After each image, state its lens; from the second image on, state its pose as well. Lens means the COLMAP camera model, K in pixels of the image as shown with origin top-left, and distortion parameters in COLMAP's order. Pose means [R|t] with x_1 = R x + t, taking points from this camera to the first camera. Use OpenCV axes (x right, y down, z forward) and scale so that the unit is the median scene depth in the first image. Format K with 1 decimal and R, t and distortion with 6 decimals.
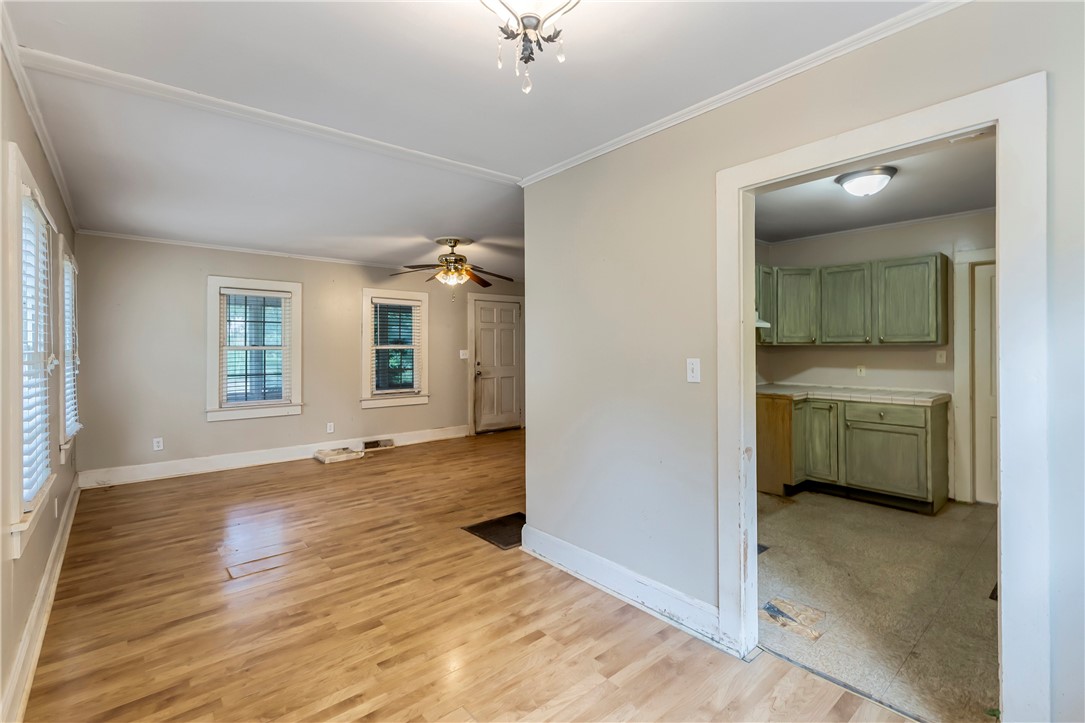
lens RADIAL K [[487.8, 0, 549.6], [0, 487.8, 344.1], [0, 0, 1]] dist [0.009163, -0.000416]
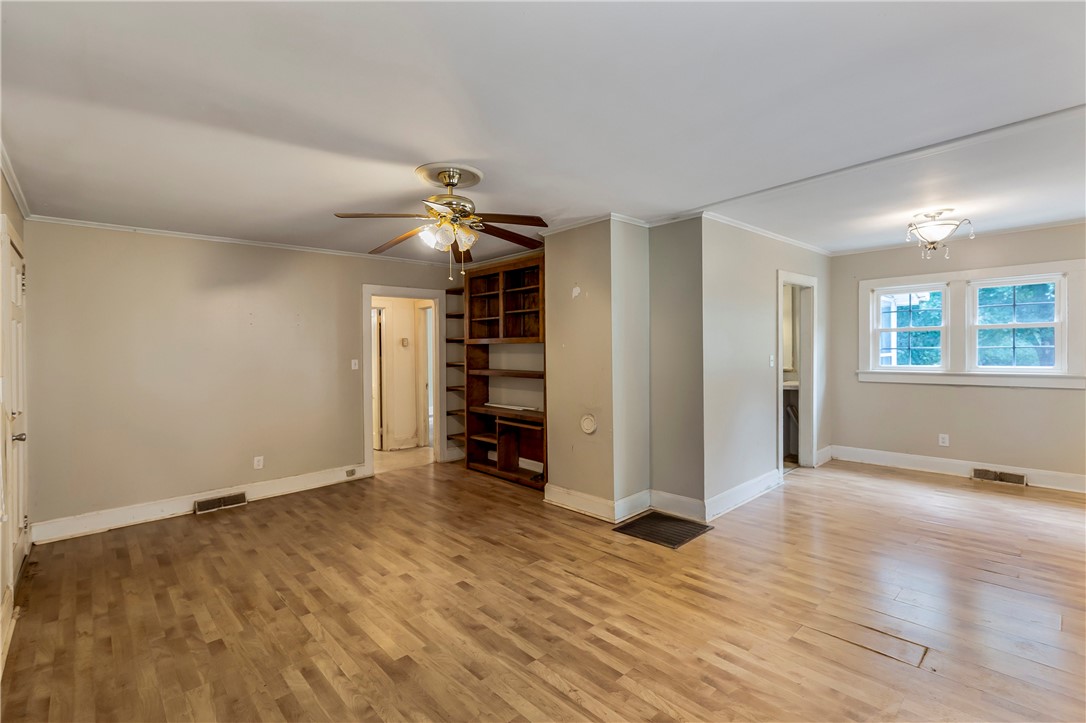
lens RADIAL K [[488.2, 0, 550.1], [0, 488.2, 344.1], [0, 0, 1]] dist [0.009163, -0.000416]
pose [[-0.033007, 0.014813, 0.999345, -0.898021], [0.013863, 0.999801, -0.014361, -0.000196], [-0.999359, 0.013380, -0.033206, 1.026996]]
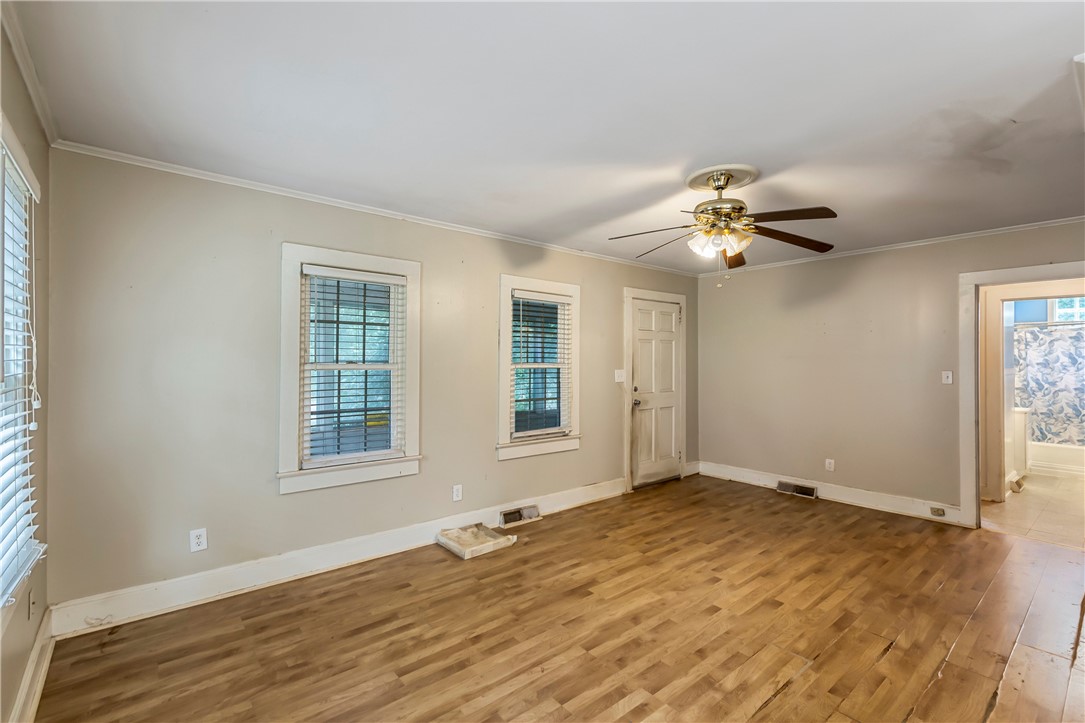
lens RADIAL K [[490.9, 0, 547.3], [0, 490.9, 356.5], [0, 0, 1]] dist [0.009970, -0.000216]
pose [[0.999769, 0.007474, -0.020162, -0.437617], [-0.007522, 0.999969, -0.002294, -0.006302], [0.020145, 0.002445, 0.999794, 0.499381]]
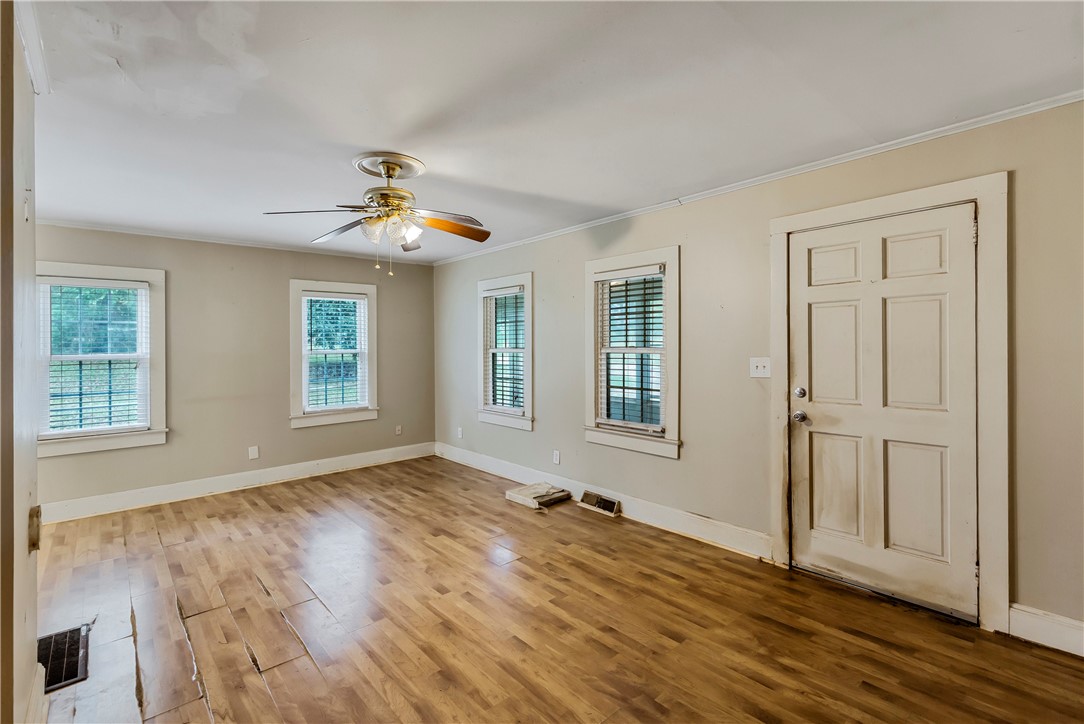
lens RADIAL K [[489.0, 0, 543.6], [0, 489.0, 349.7], [0, 0, 1]] dist [0.008782, 0.000053]
pose [[0.005066, 0.010846, -0.999928, 0.416170], [0.018952, 0.999761, 0.010941, -0.004108], [0.999808, -0.019006, 0.004859, 1.340362]]
